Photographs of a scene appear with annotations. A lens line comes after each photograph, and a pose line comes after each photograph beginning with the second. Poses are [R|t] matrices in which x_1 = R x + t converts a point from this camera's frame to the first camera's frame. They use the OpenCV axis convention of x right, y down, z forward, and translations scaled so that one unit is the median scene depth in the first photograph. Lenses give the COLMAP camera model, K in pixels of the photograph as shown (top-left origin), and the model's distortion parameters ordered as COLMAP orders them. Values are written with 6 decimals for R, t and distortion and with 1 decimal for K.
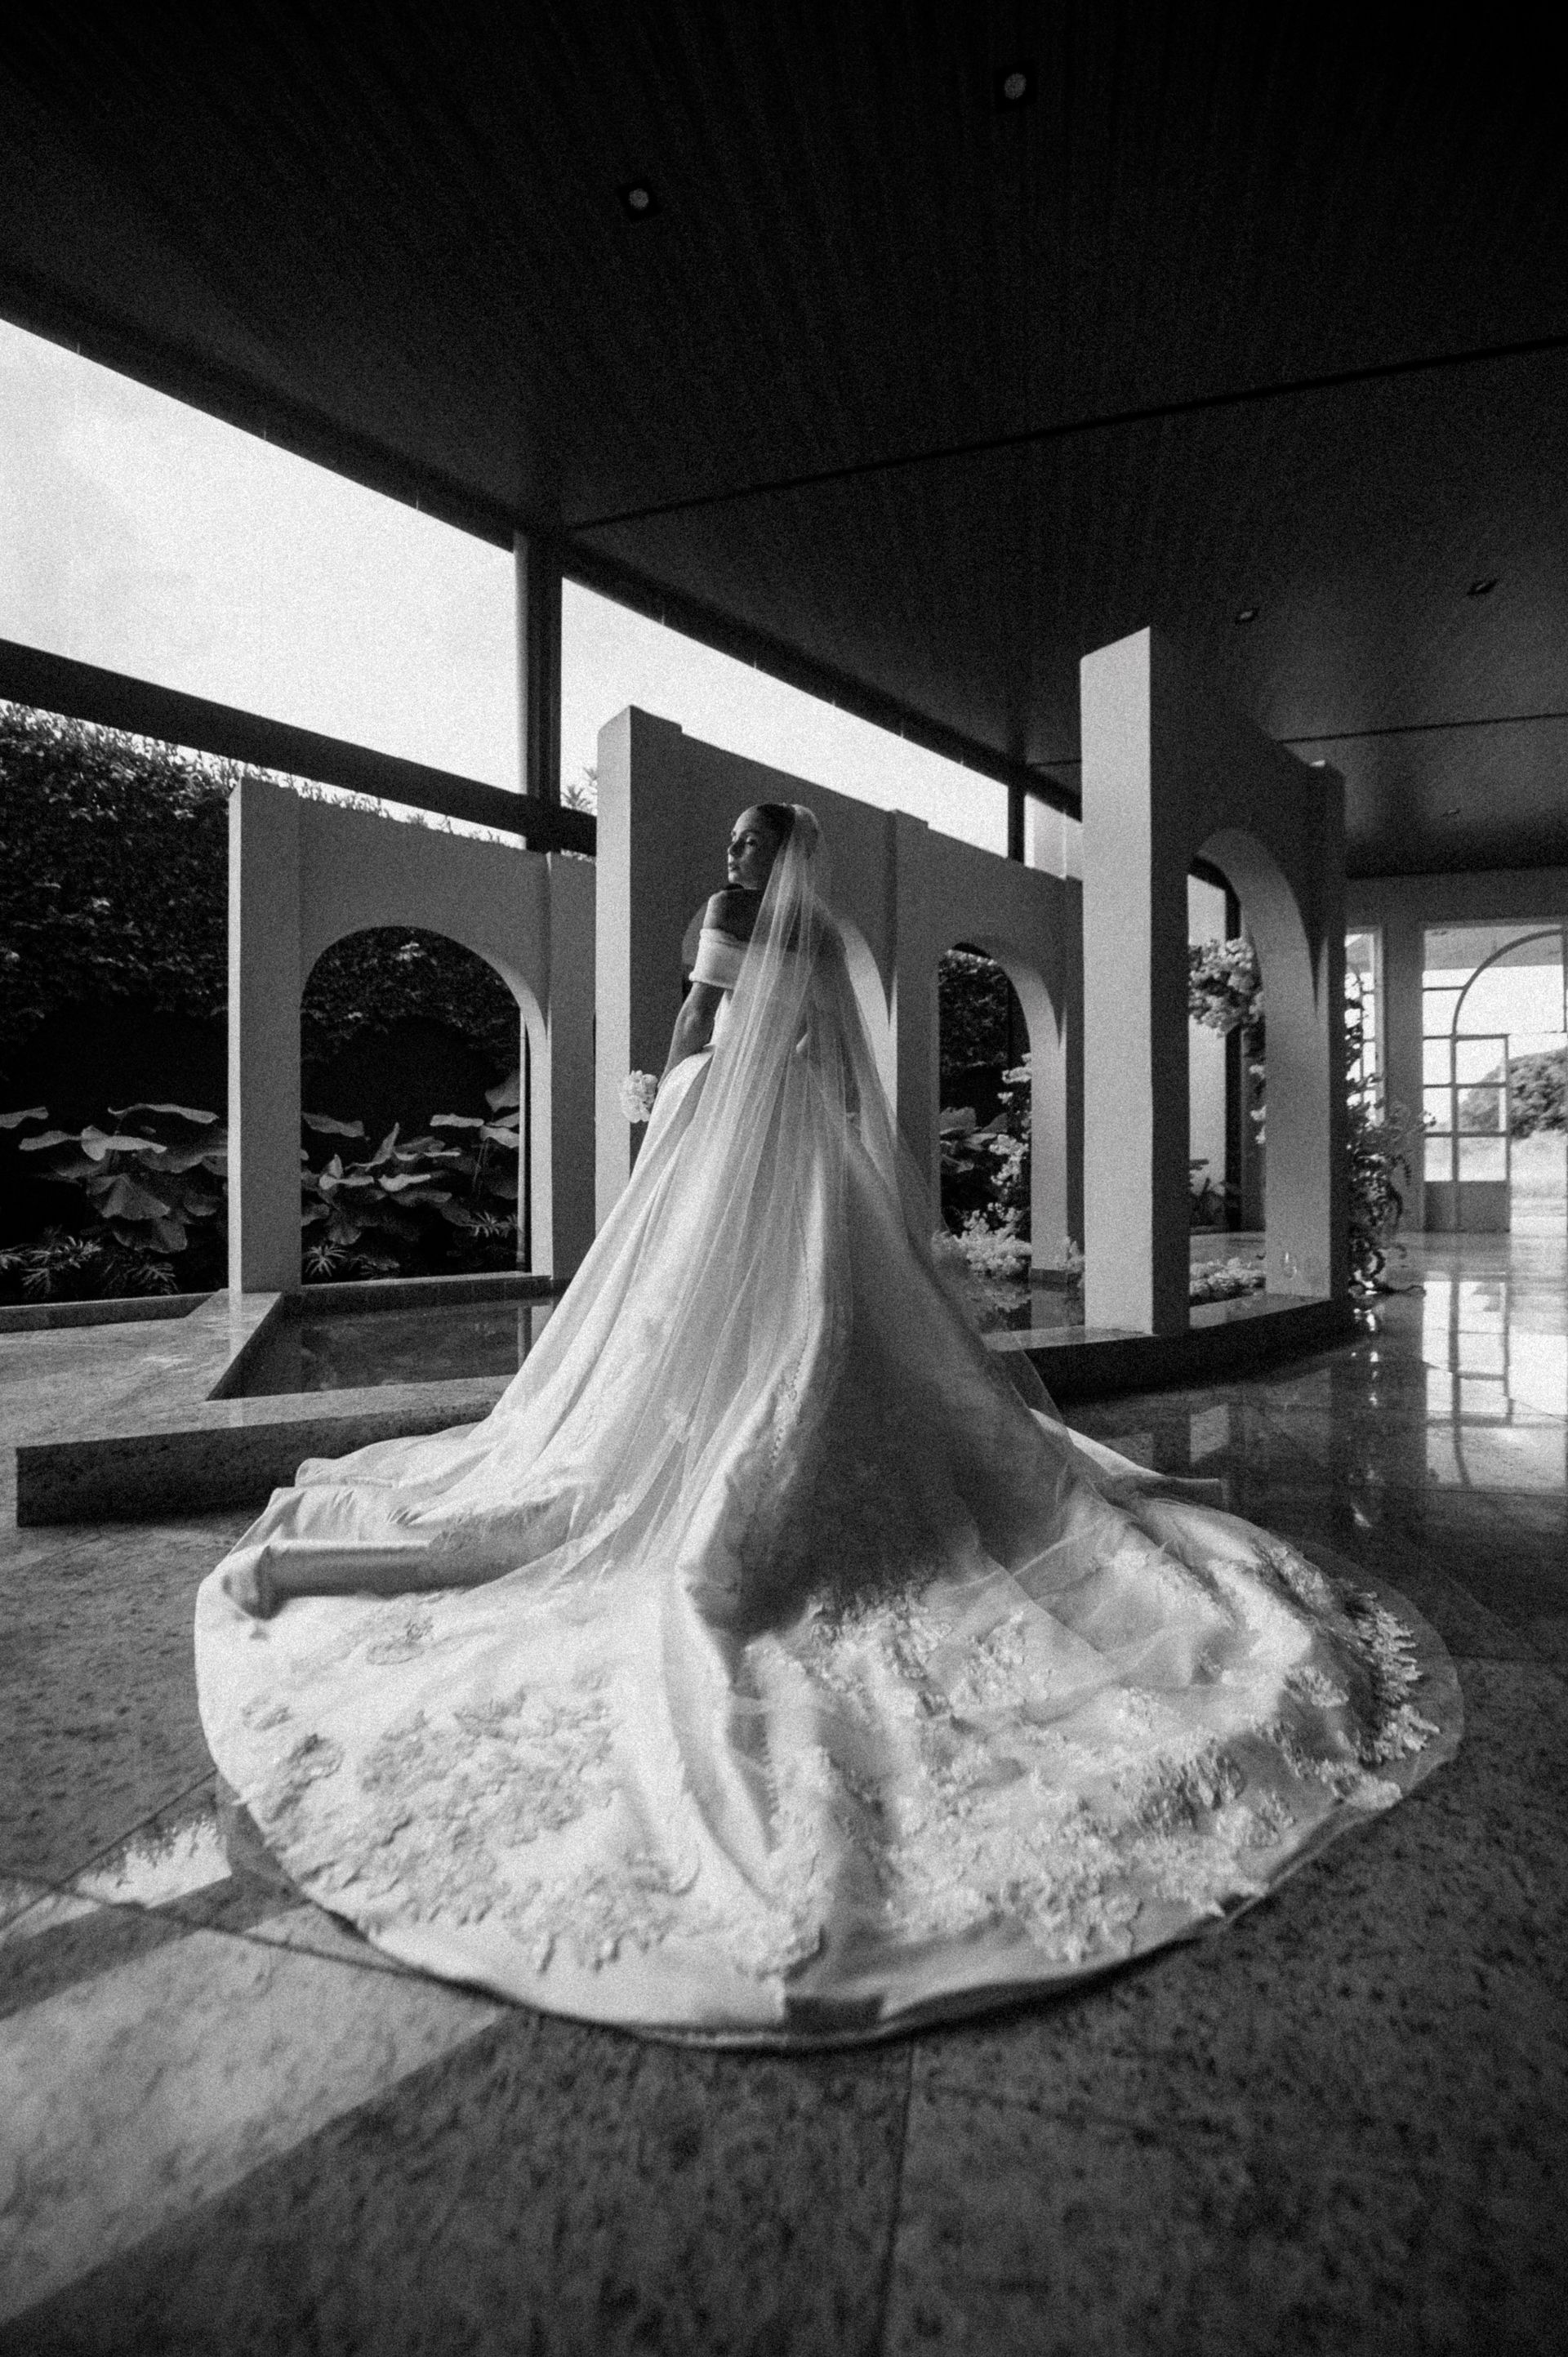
lens RADIAL K [[1114.4, 0, 797.5], [0, 1114.4, 1184.5], [0, 0, 1]] dist [-0.001318, -0.000042]
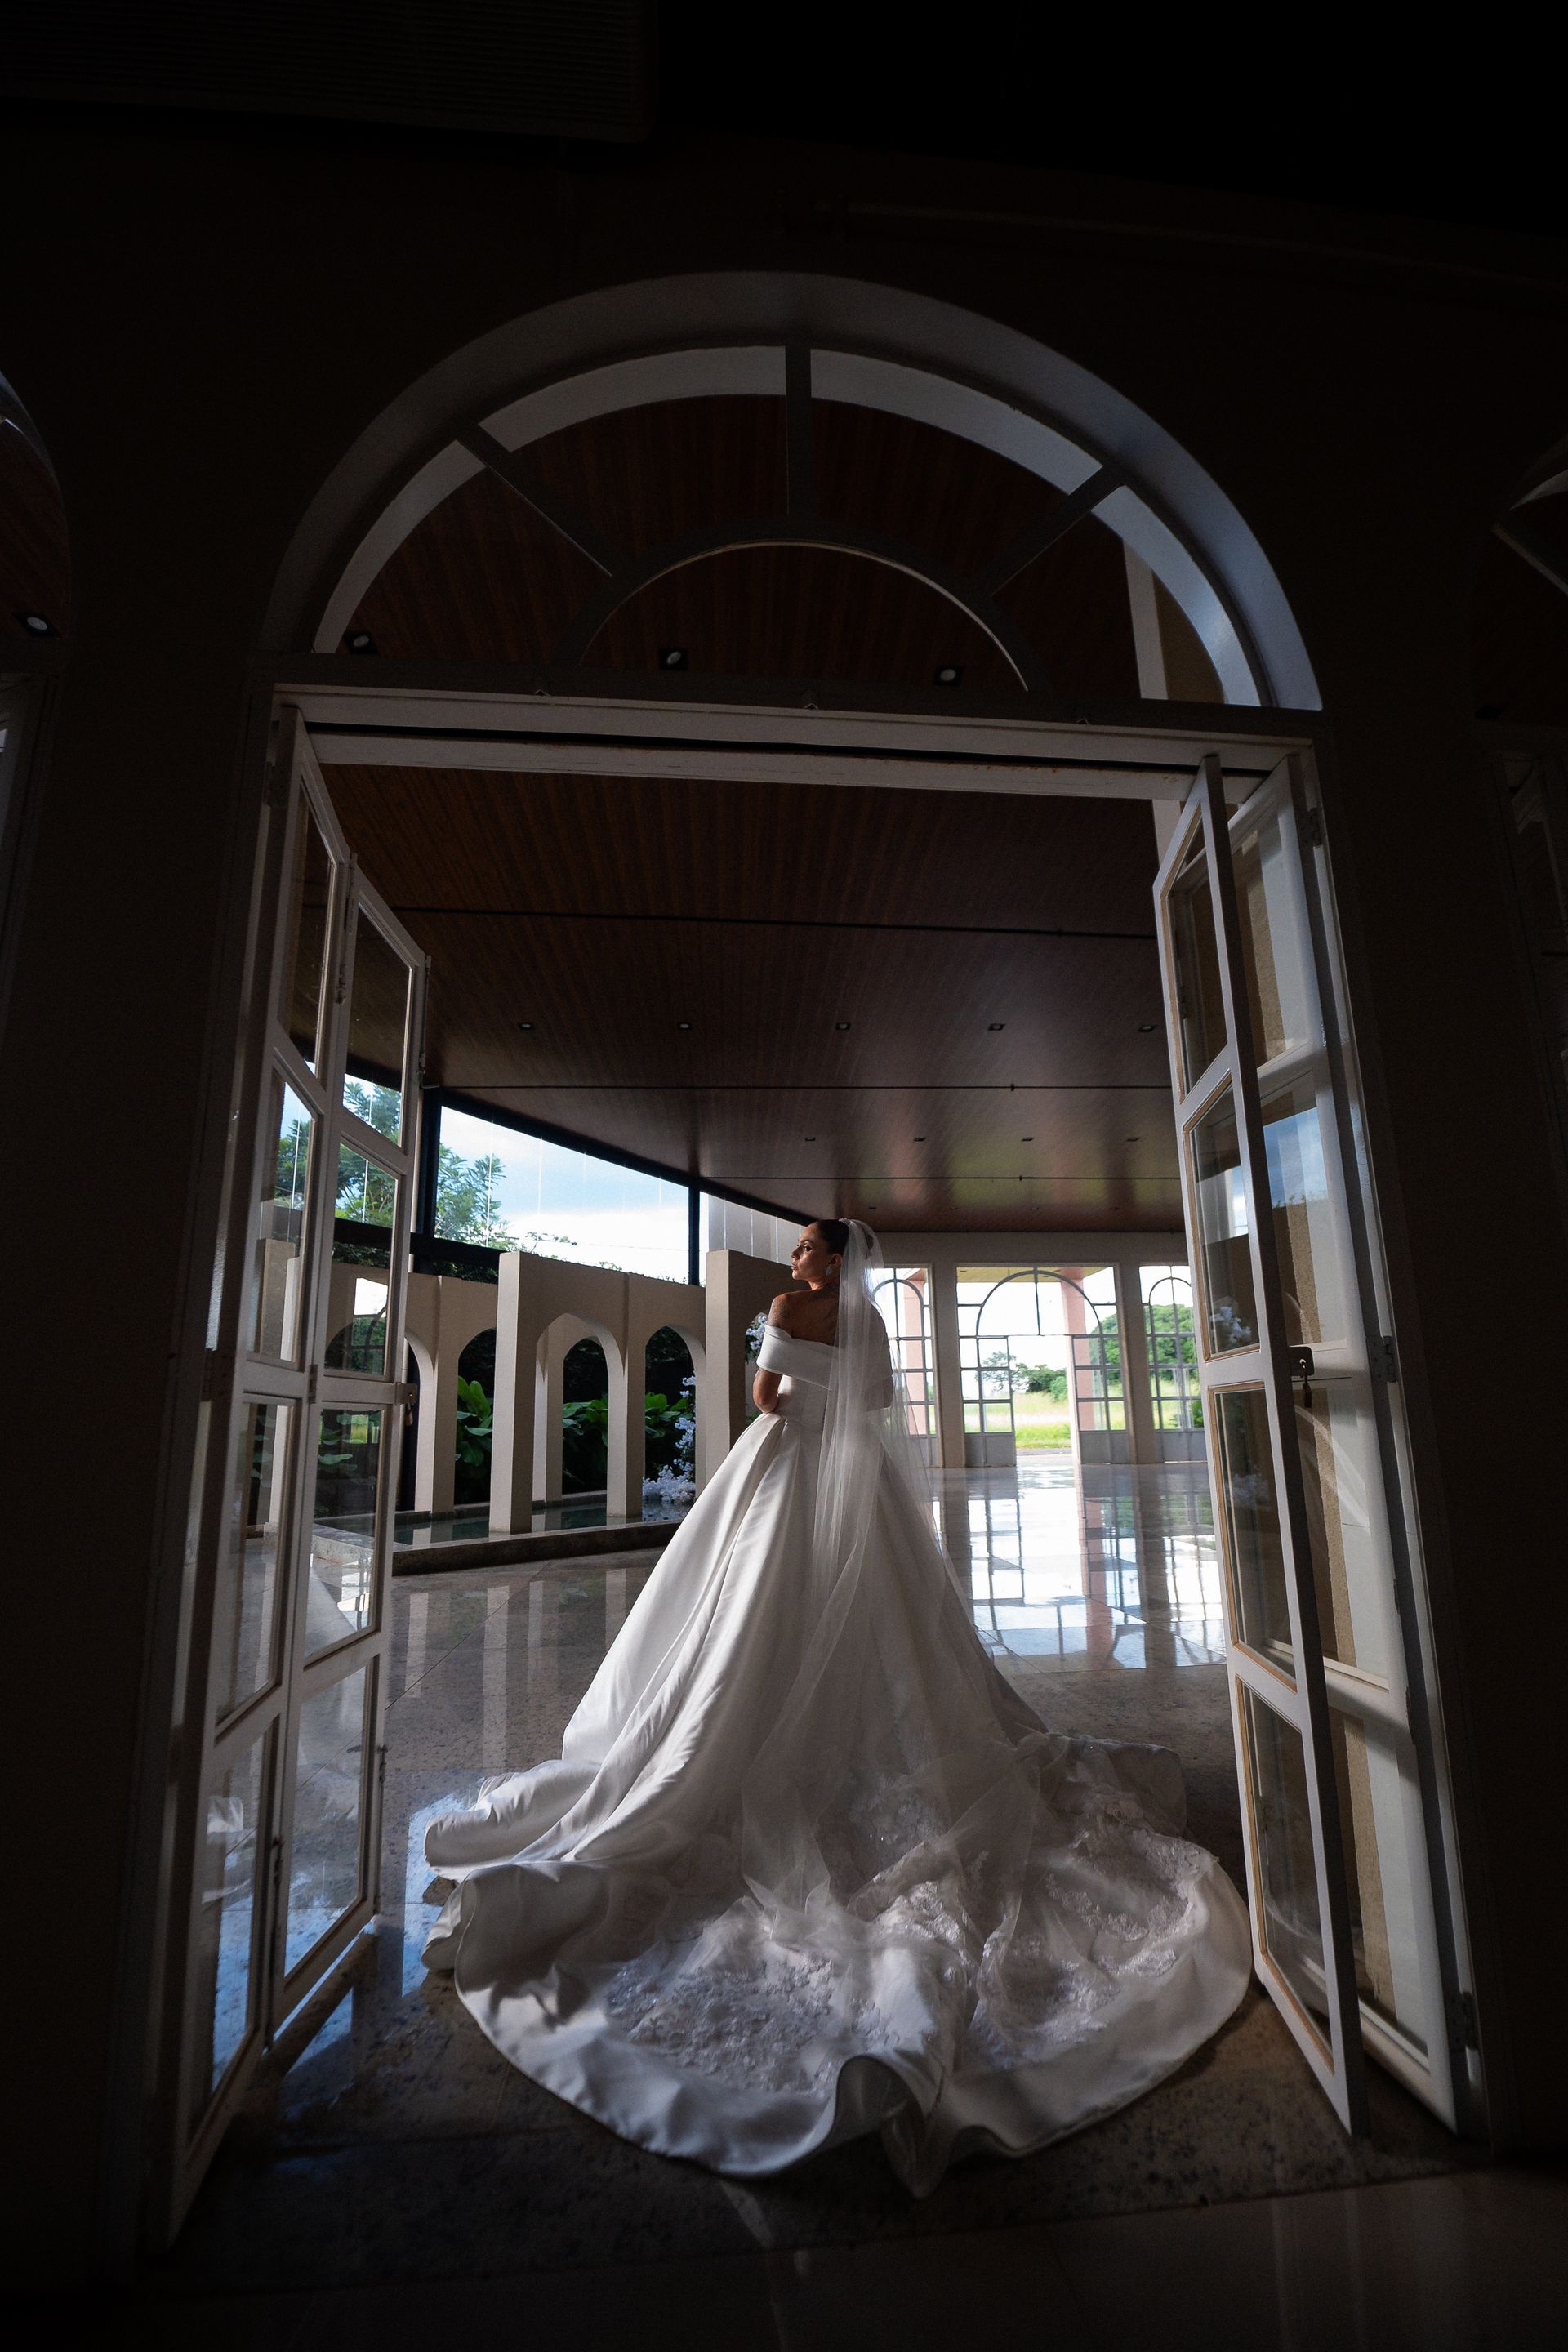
lens RADIAL K [[1112.1, 0, 797.5], [0, 1112.1, 1182.0], [0, 0, 1]] dist [-0.001318, -0.000042]
pose [[0.963921, 0.040537, 0.263084, -0.082695], [0.016178, 0.977588, -0.209905, -0.029918], [-0.265697, 0.206588, 0.941662, -0.555416]]
